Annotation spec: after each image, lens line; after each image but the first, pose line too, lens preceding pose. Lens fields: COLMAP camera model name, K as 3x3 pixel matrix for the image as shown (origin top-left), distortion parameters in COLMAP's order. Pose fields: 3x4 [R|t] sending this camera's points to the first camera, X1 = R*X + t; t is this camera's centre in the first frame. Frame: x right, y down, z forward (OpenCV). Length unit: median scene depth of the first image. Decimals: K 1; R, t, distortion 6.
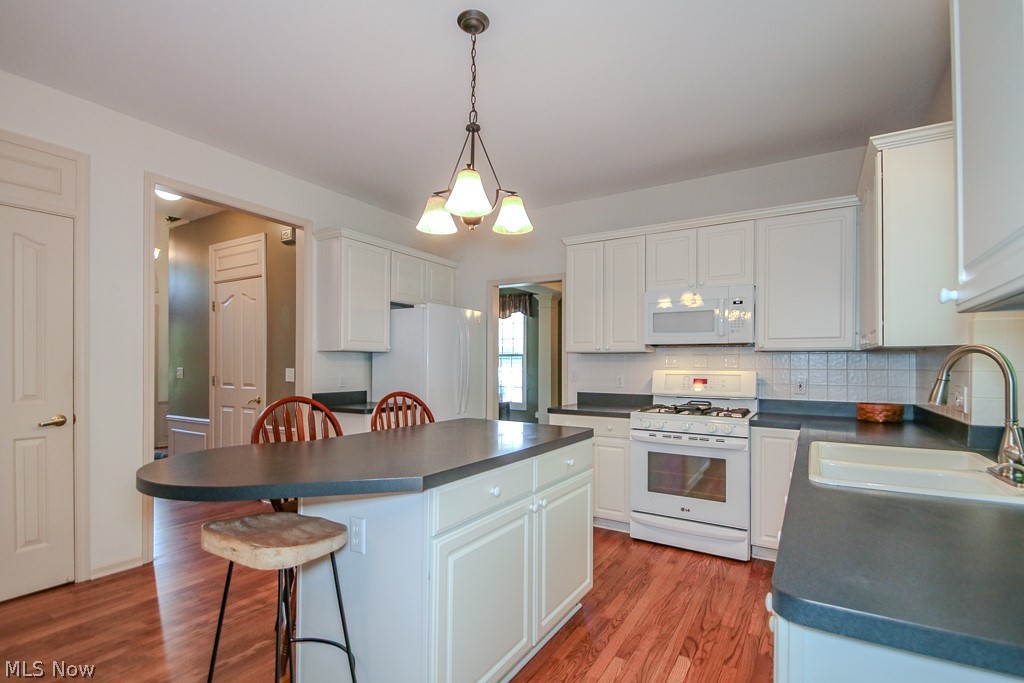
lens RADIAL K [[479.4, 0, 512.3], [0, 479.4, 361.9], [0, 0, 1]] dist [-0.000609, -0.000735]
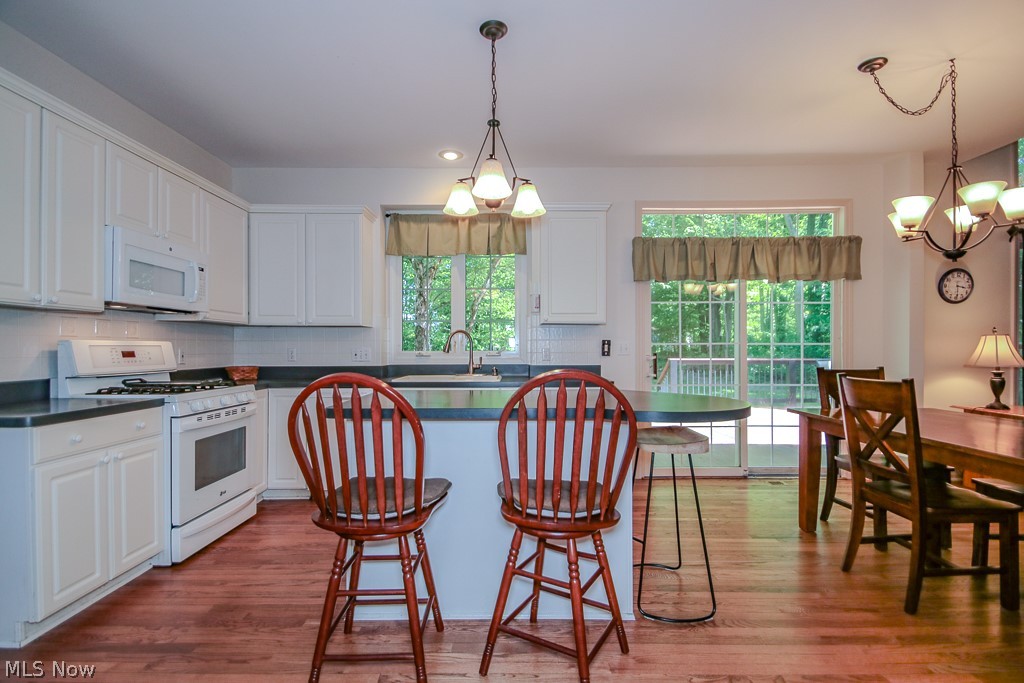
lens RADIAL K [[484.2, 0, 514.3], [0, 484.2, 346.2], [0, 0, 1]] dist [-0.001096, -0.000923]
pose [[-0.532479, -0.006392, 0.846419, -0.706687], [-0.010100, 0.999948, 0.001198, 0.022858], [-0.846383, -0.007911, -0.532516, 1.015570]]
